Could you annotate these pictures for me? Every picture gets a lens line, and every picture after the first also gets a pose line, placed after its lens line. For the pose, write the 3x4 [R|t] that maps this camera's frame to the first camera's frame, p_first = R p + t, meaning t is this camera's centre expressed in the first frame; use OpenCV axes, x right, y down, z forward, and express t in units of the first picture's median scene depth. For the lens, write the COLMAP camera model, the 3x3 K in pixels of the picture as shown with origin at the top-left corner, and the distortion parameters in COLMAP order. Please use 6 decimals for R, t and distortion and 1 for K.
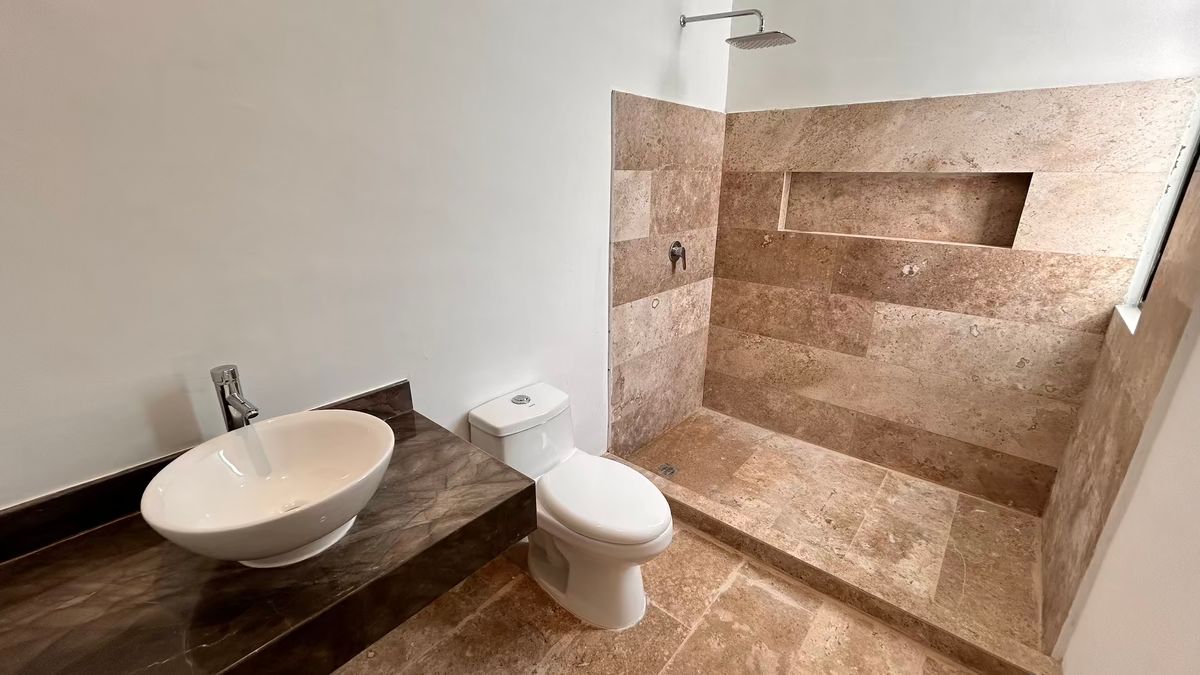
lens RADIAL K [[484.7, 0, 598.4], [0, 484.7, 336.5], [0, 0, 1]] dist [-0.008322, 0.008165]
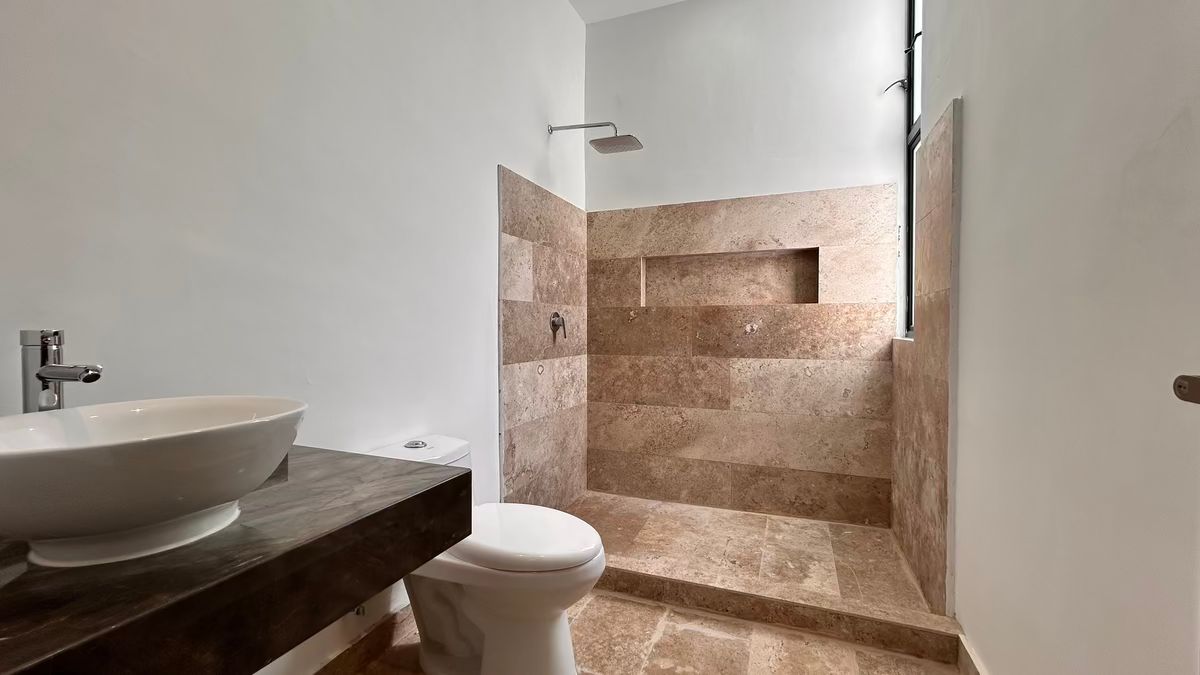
lens RADIAL K [[484.7, 0, 598.4], [0, 484.7, 336.5], [0, 0, 1]] dist [-0.008322, 0.008165]
pose [[0.946978, -0.012232, 0.321066, -0.099917], [0.107486, 0.953761, -0.280691, 0.178139], [-0.302787, 0.300318, 0.904505, 0.035806]]
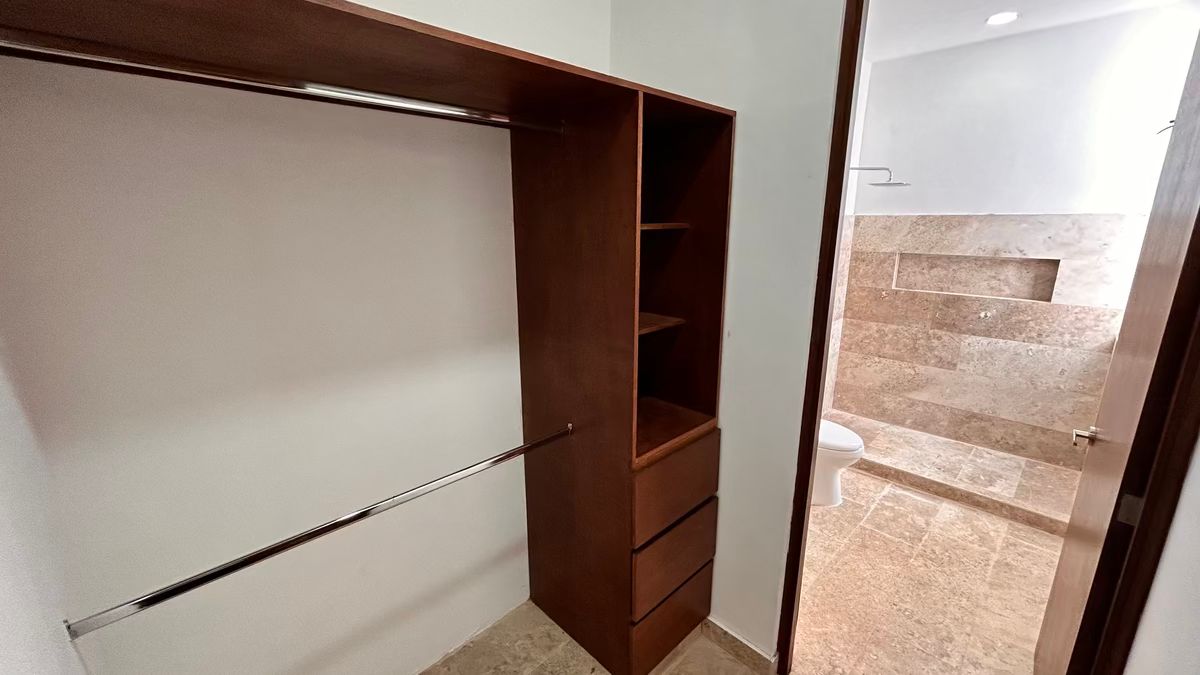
lens RADIAL K [[484.7, 0, 598.4], [0, 484.7, 336.5], [0, 0, 1]] dist [-0.008322, 0.008165]
pose [[0.996432, 0.013565, -0.083303, -0.503592], [-0.020632, 0.996204, -0.084572, 0.096971], [0.081839, 0.085989, 0.992929, -0.697711]]
